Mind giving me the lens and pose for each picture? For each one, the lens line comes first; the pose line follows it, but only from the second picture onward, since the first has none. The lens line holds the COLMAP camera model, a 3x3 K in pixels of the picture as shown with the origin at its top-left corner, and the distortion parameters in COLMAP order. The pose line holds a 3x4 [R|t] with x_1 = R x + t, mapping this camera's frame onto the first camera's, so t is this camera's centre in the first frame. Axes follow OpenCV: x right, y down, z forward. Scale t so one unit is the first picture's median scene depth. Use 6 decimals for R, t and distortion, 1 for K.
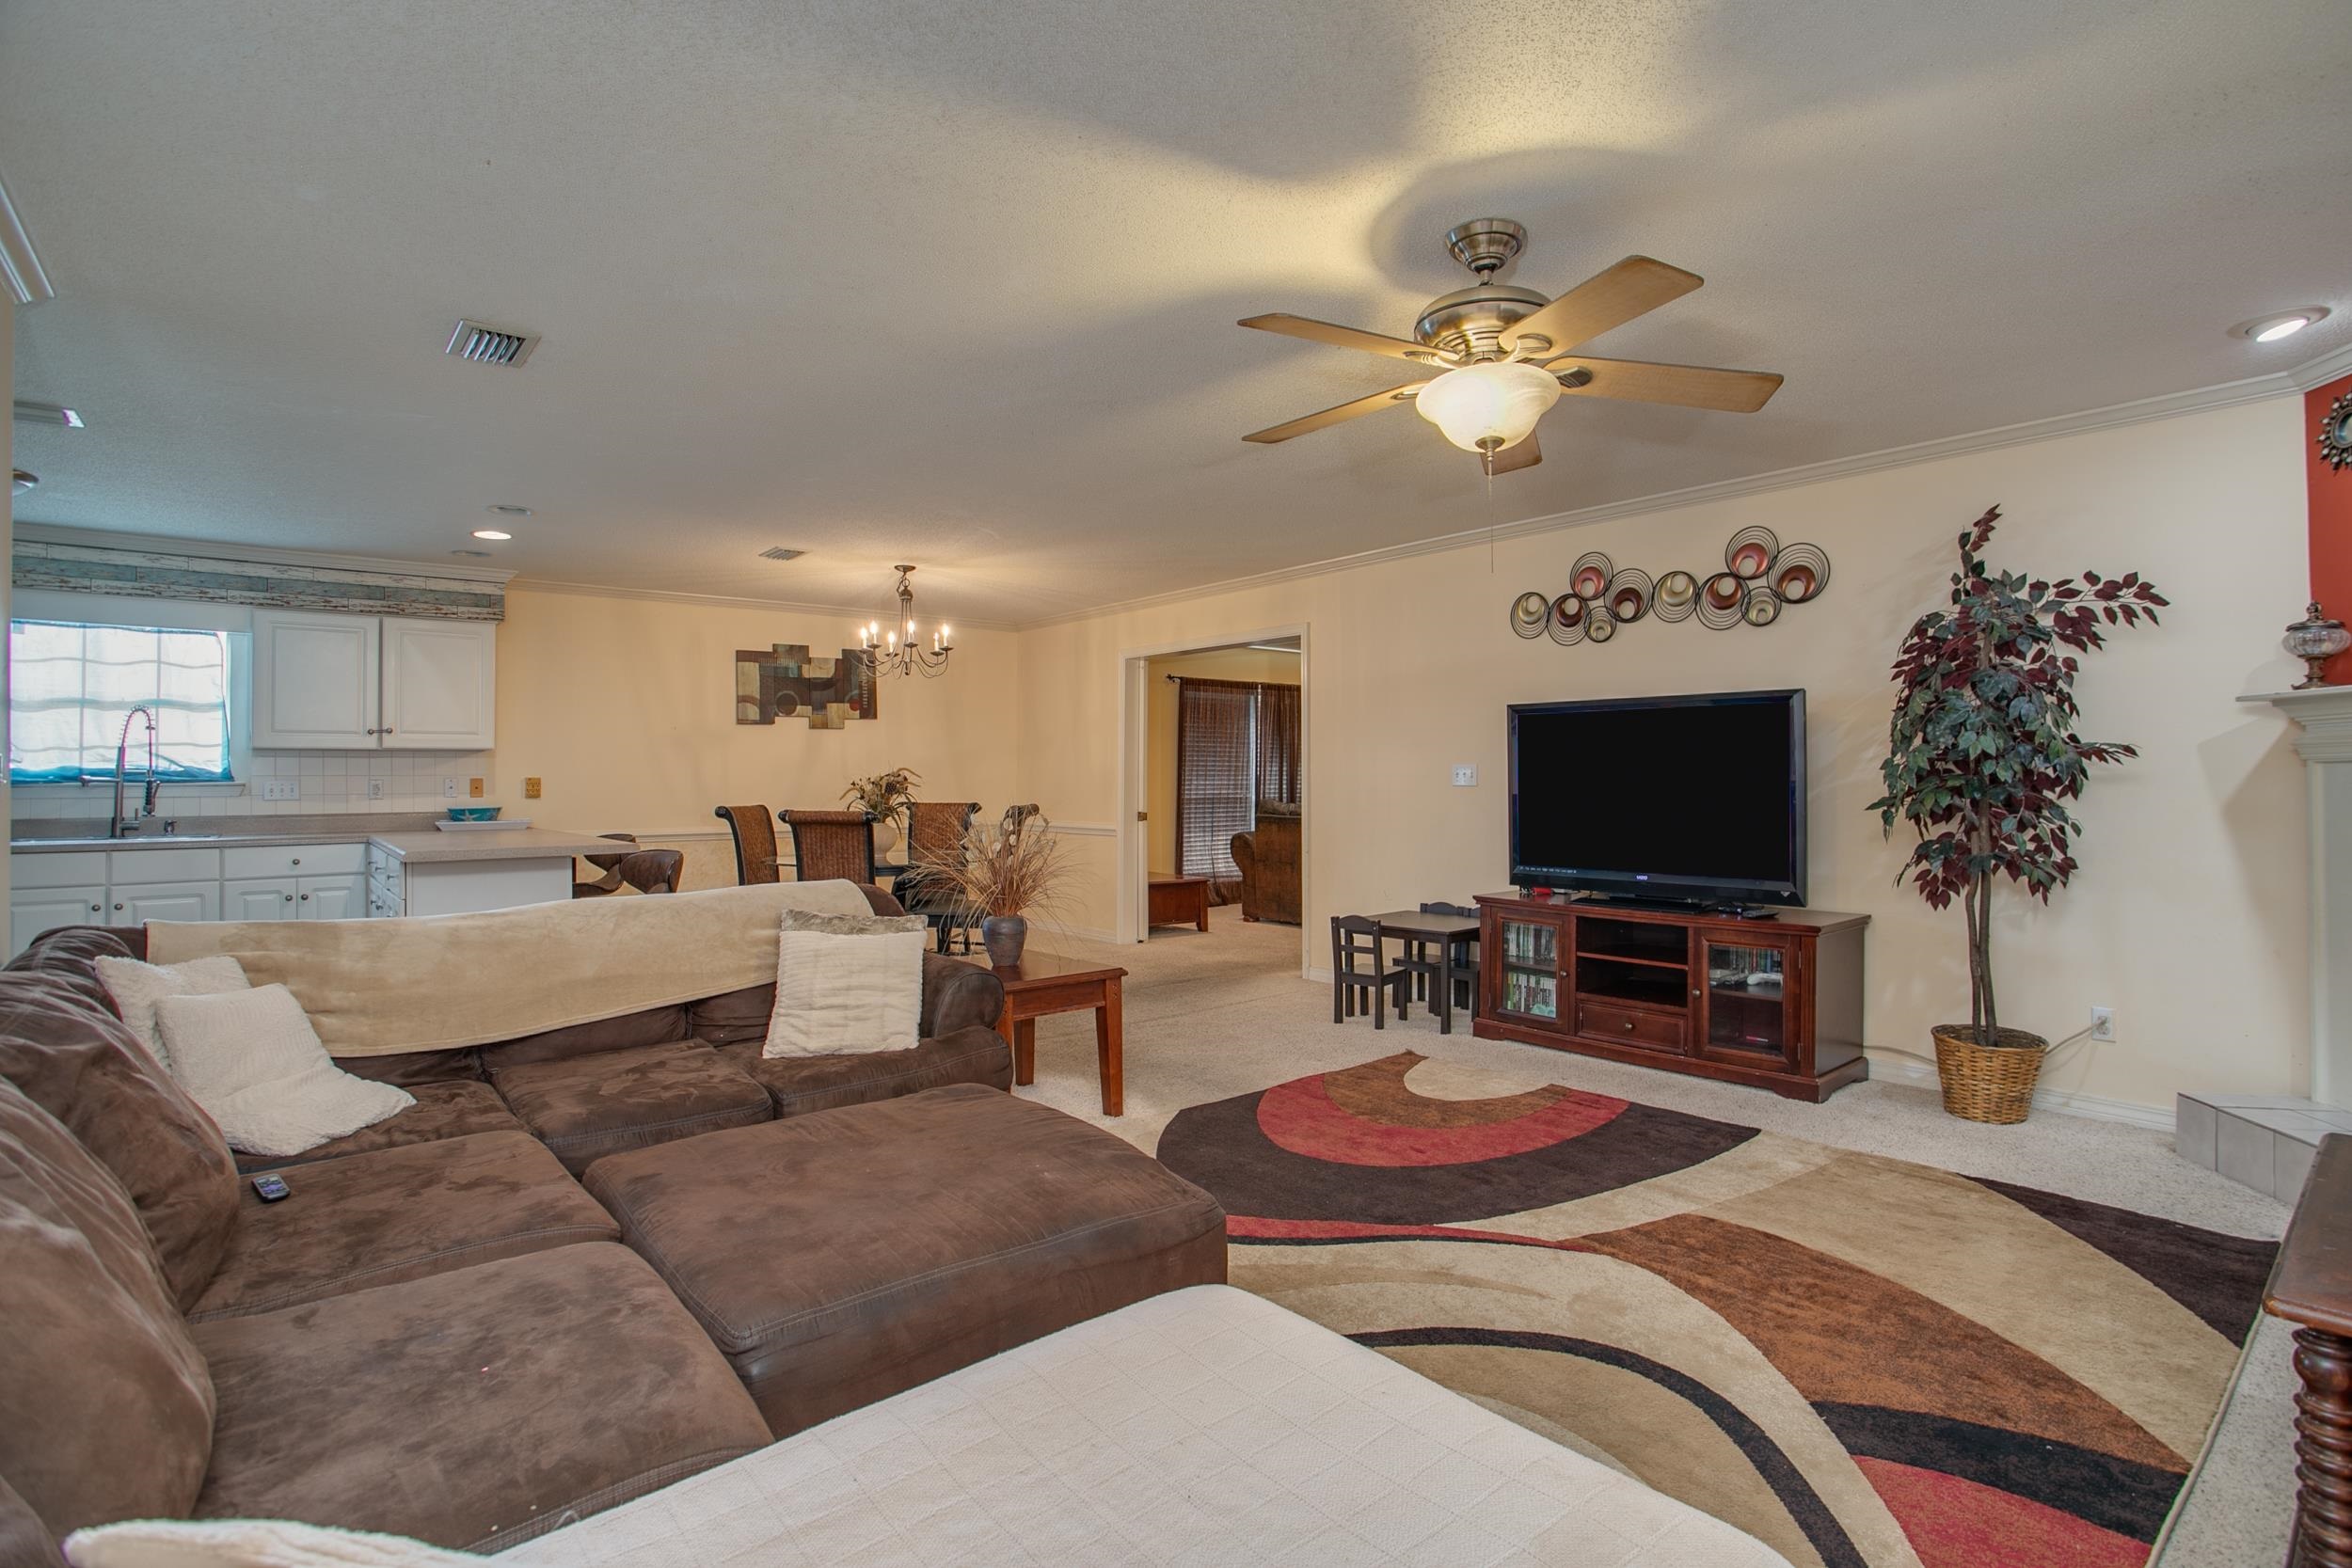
lens RADIAL K [[1153.0, 0, 1198.7], [0, 1153.0, 767.0], [0, 0, 1]] dist [-0.064390, 0.028809]
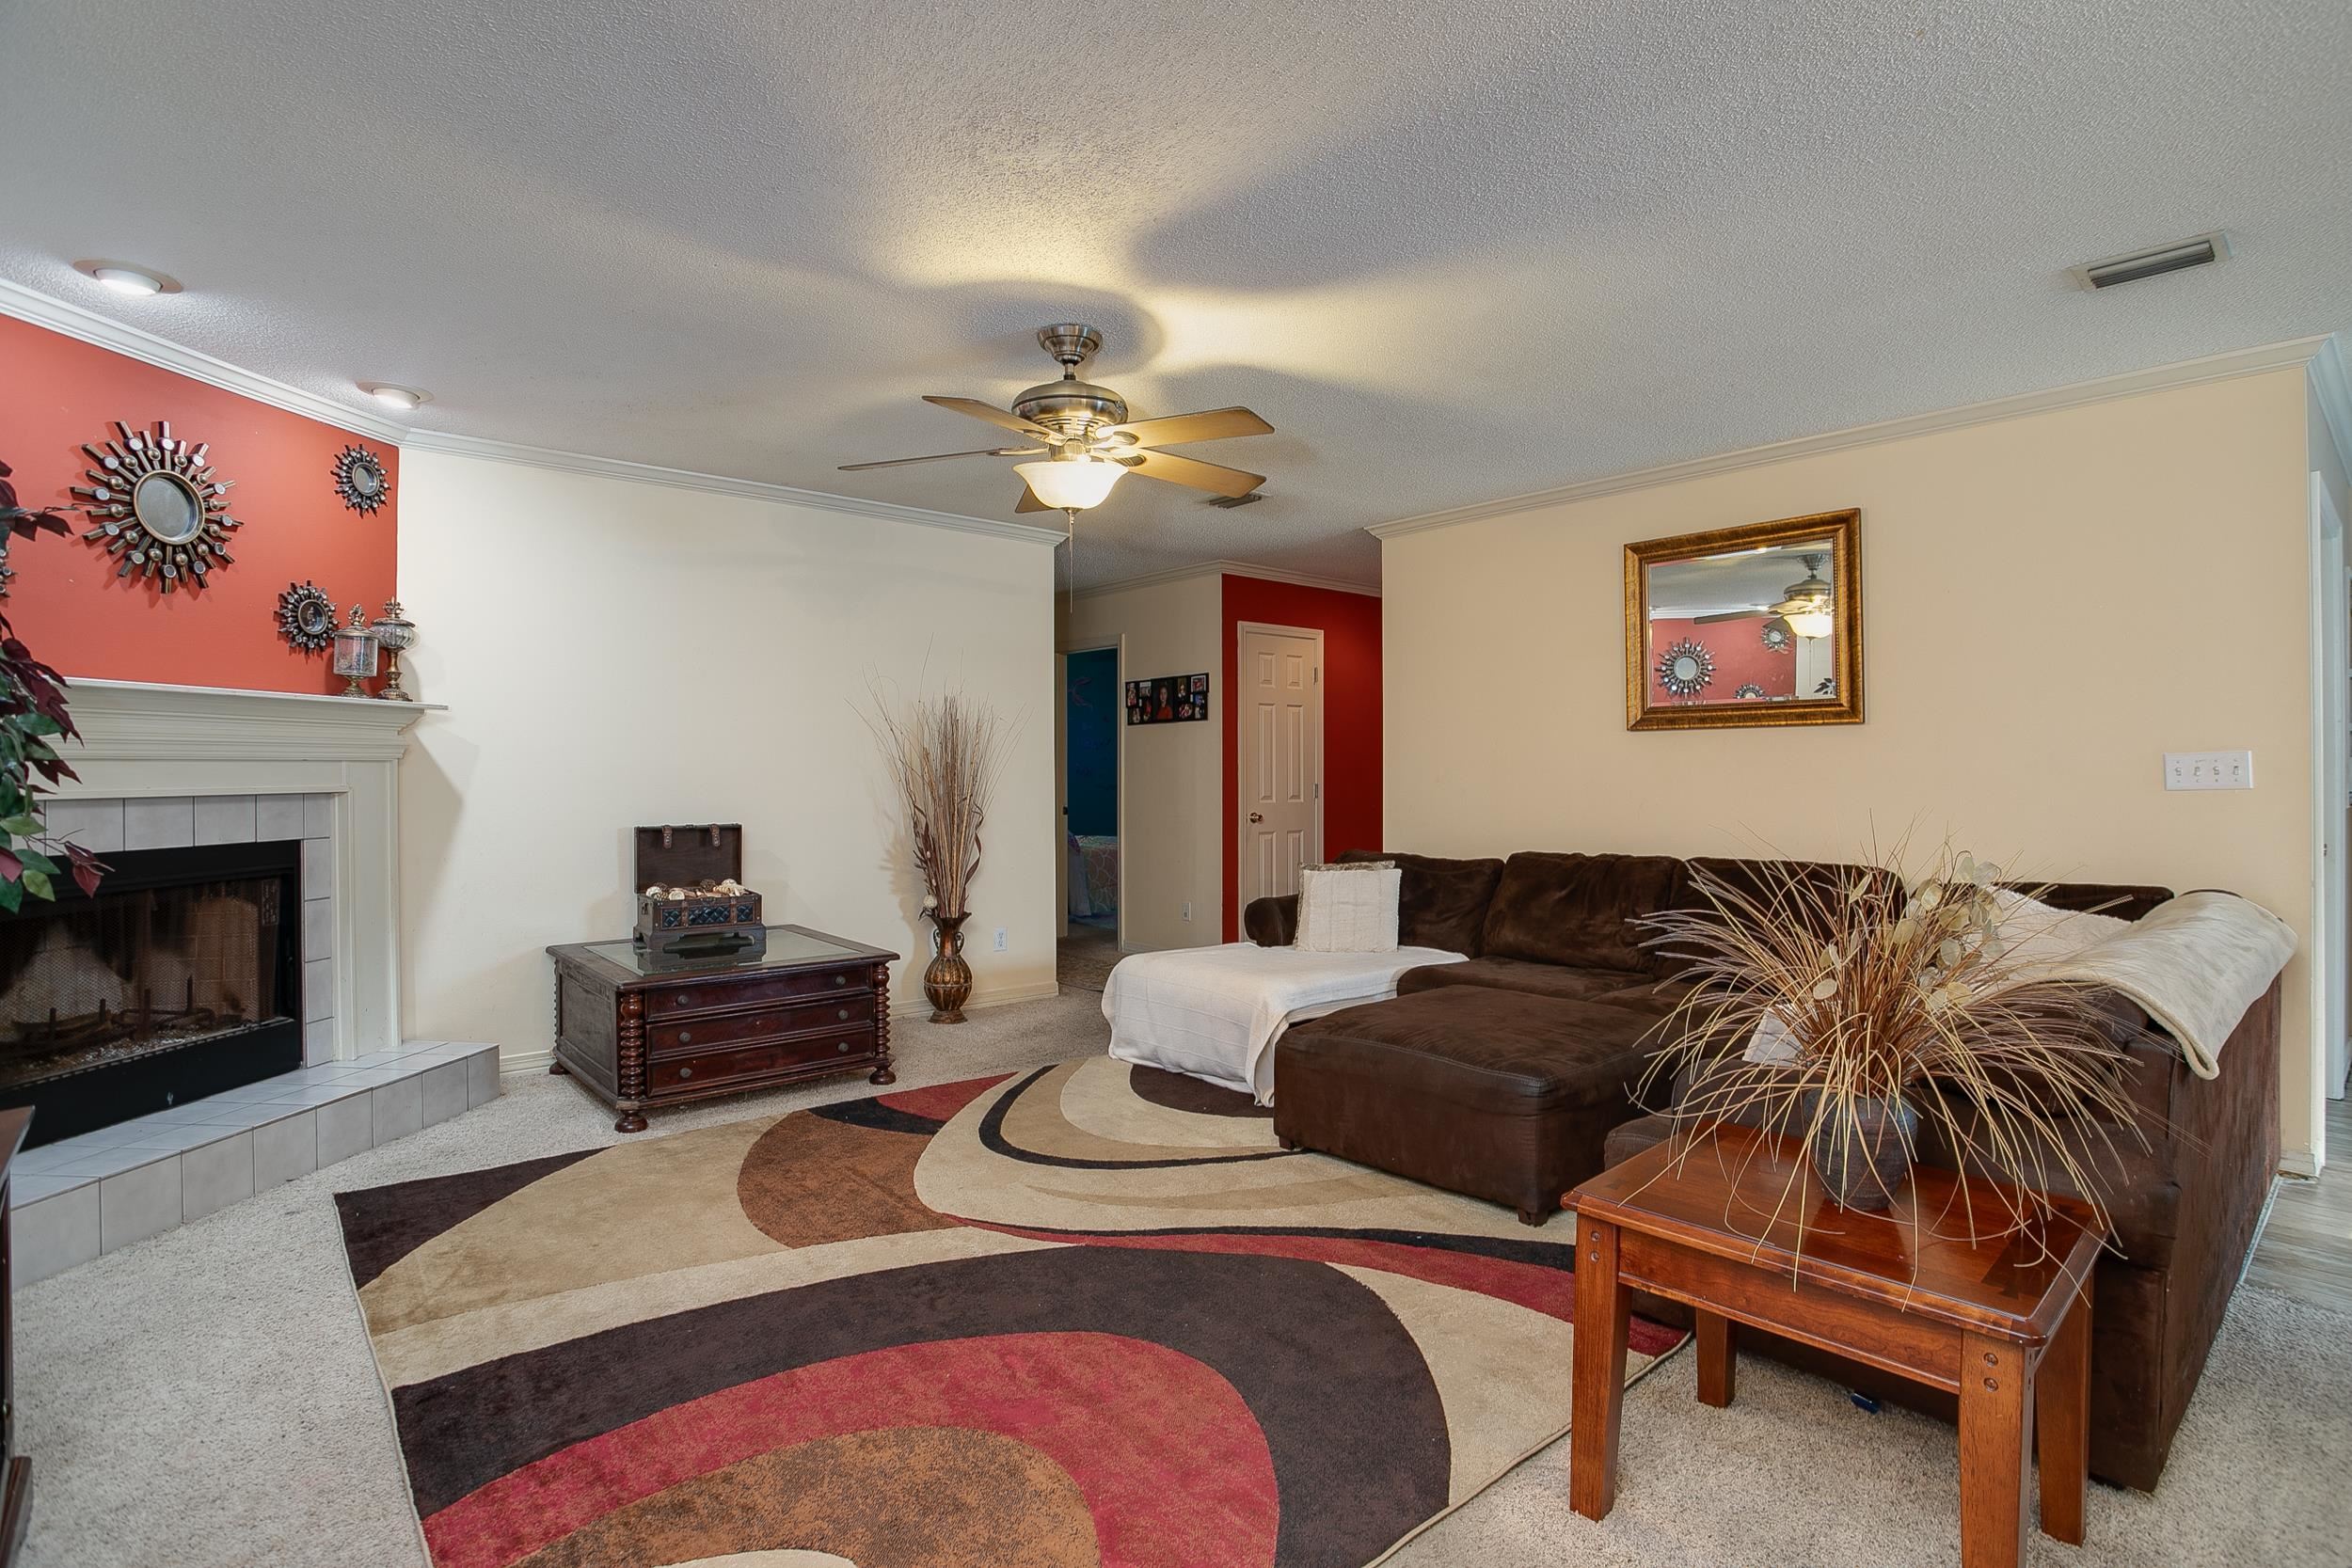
lens RADIAL K [[1151.7, 0, 1214.2], [0, 1151.7, 770.4], [0, 0, 1]] dist [-0.056245, 0.025397]
pose [[-0.999801, 0.004929, -0.019312, 0.076494], [0.005035, 0.999972, -0.005447, 0.009897], [0.019284, -0.005543, -0.999799, 1.443131]]
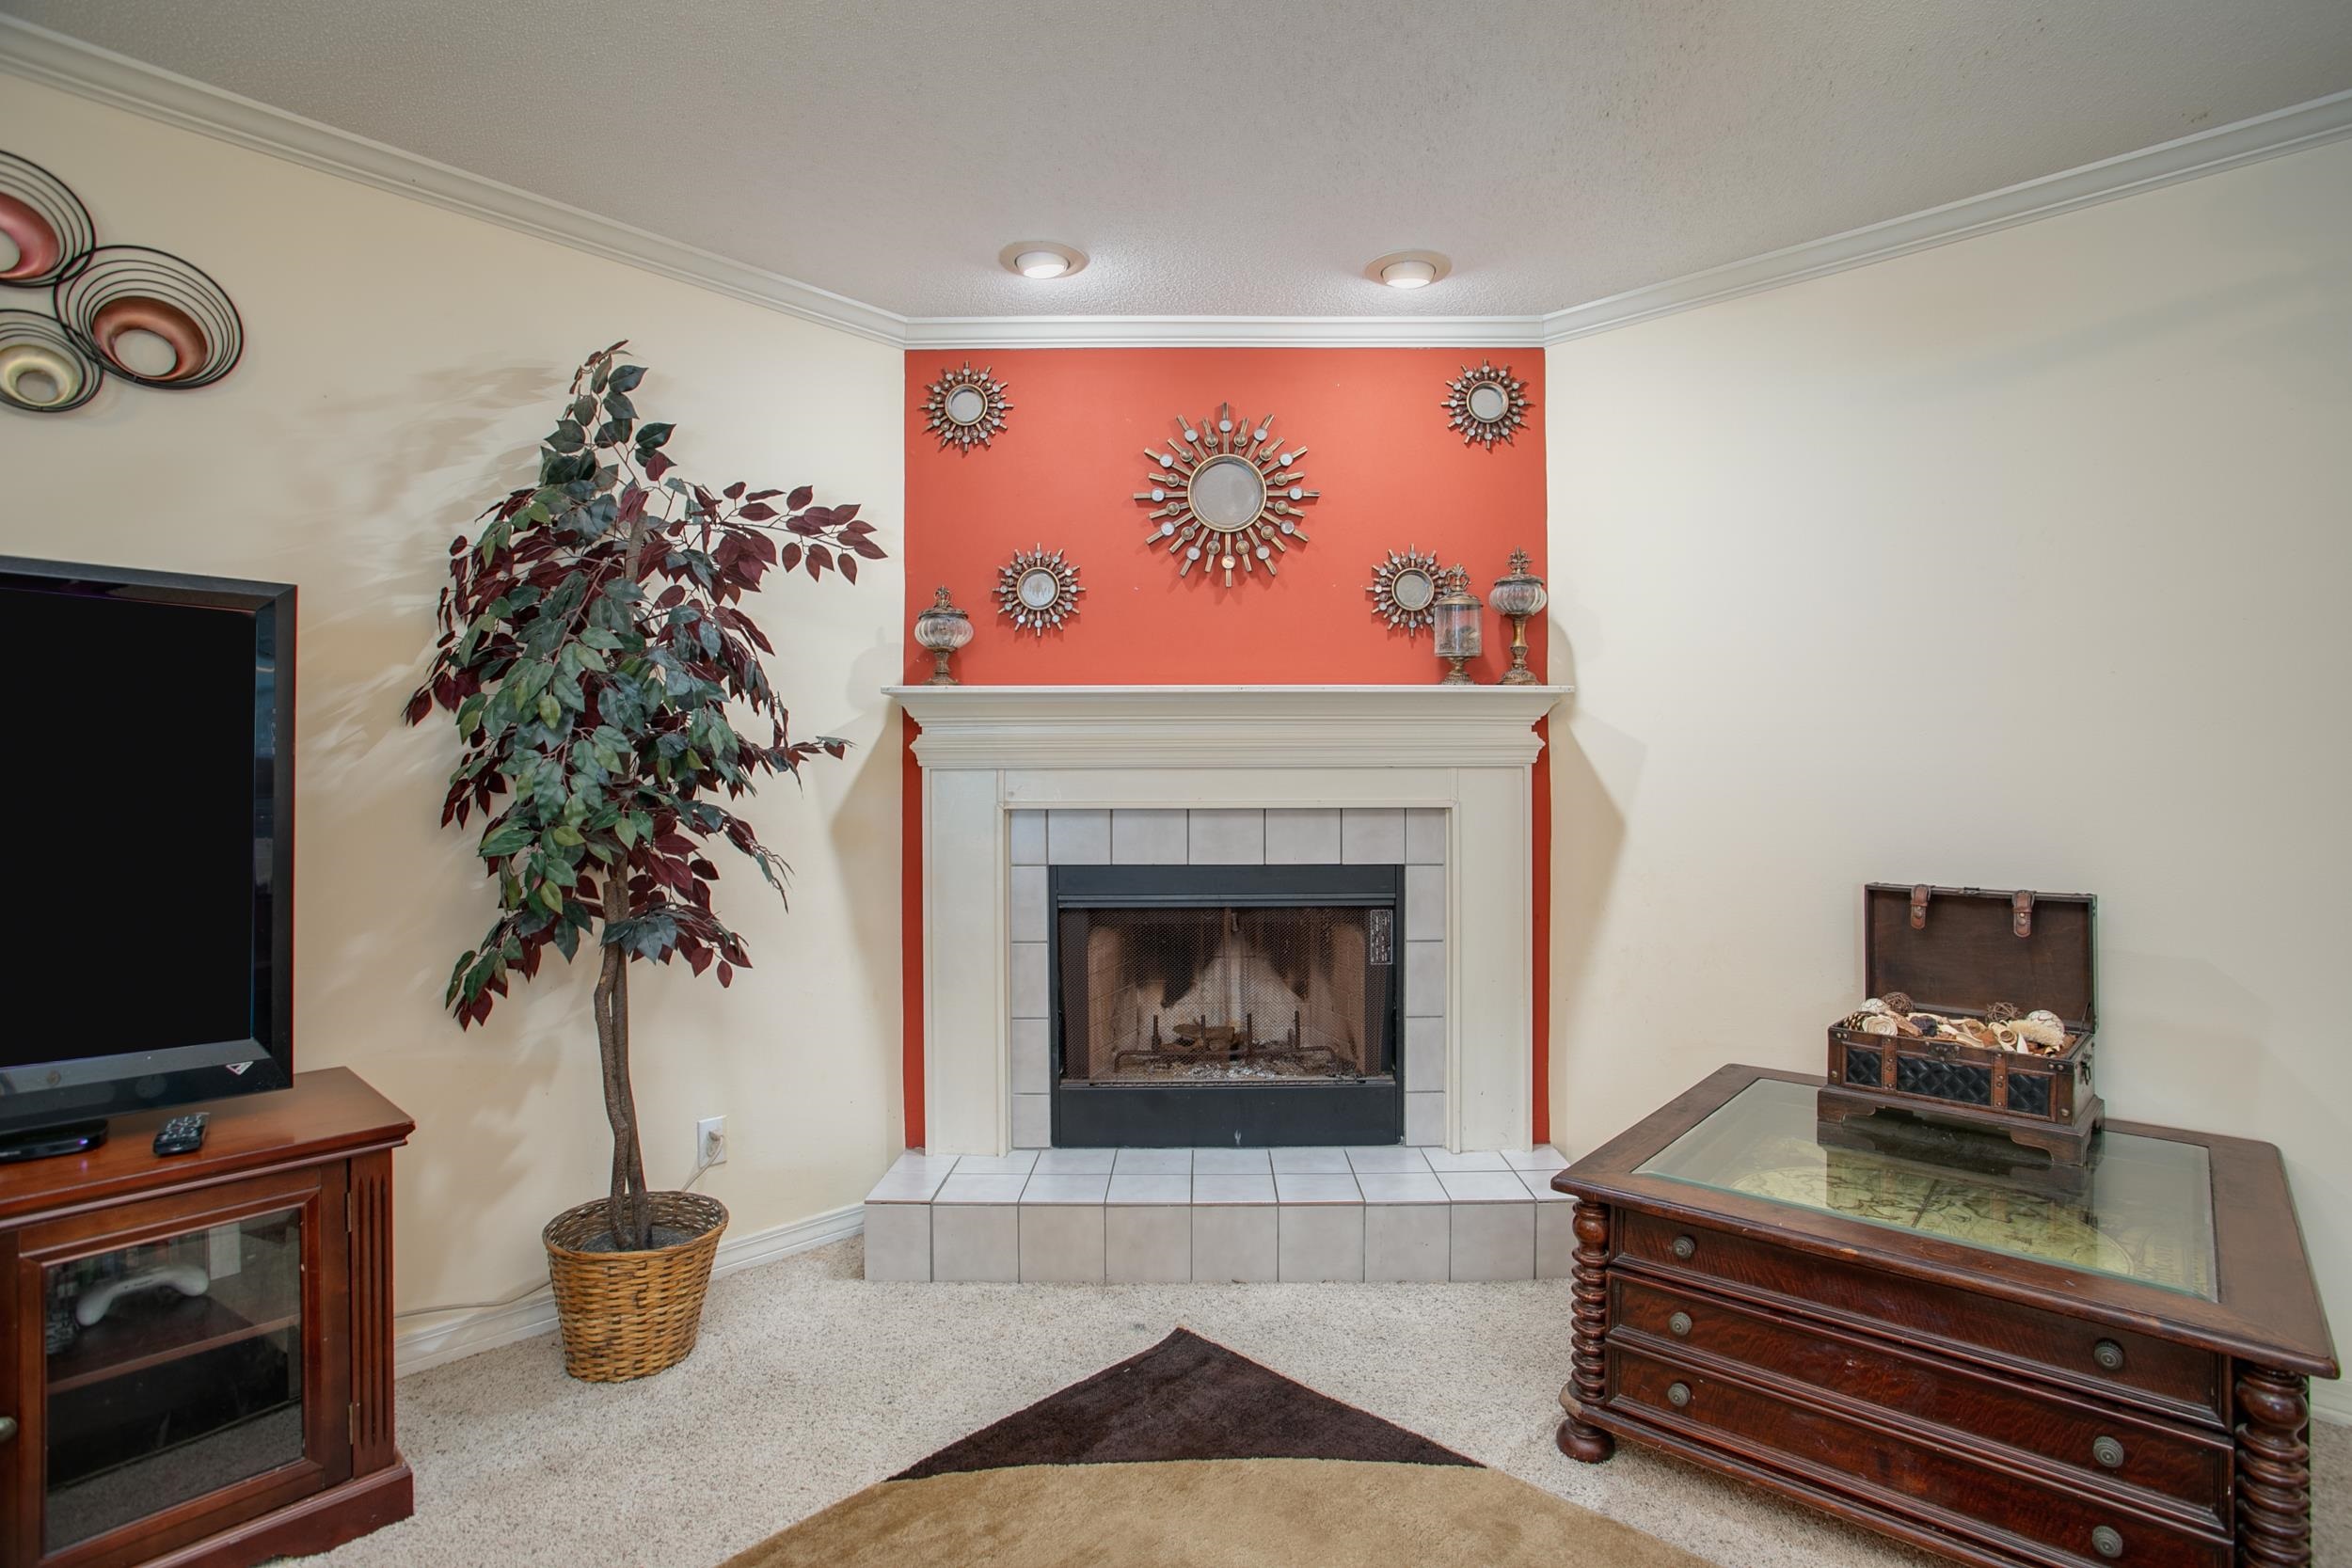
lens RADIAL K [[1151.7, 0, 1214.2], [0, 1151.7, 770.4], [0, 0, 1]] dist [-0.056245, 0.025397]
pose [[-0.129271, 0.009617, 0.991563, 0.062412], [-0.007566, 0.999914, -0.010685, 0.003832], [-0.991580, -0.008883, -0.129187, 0.739244]]
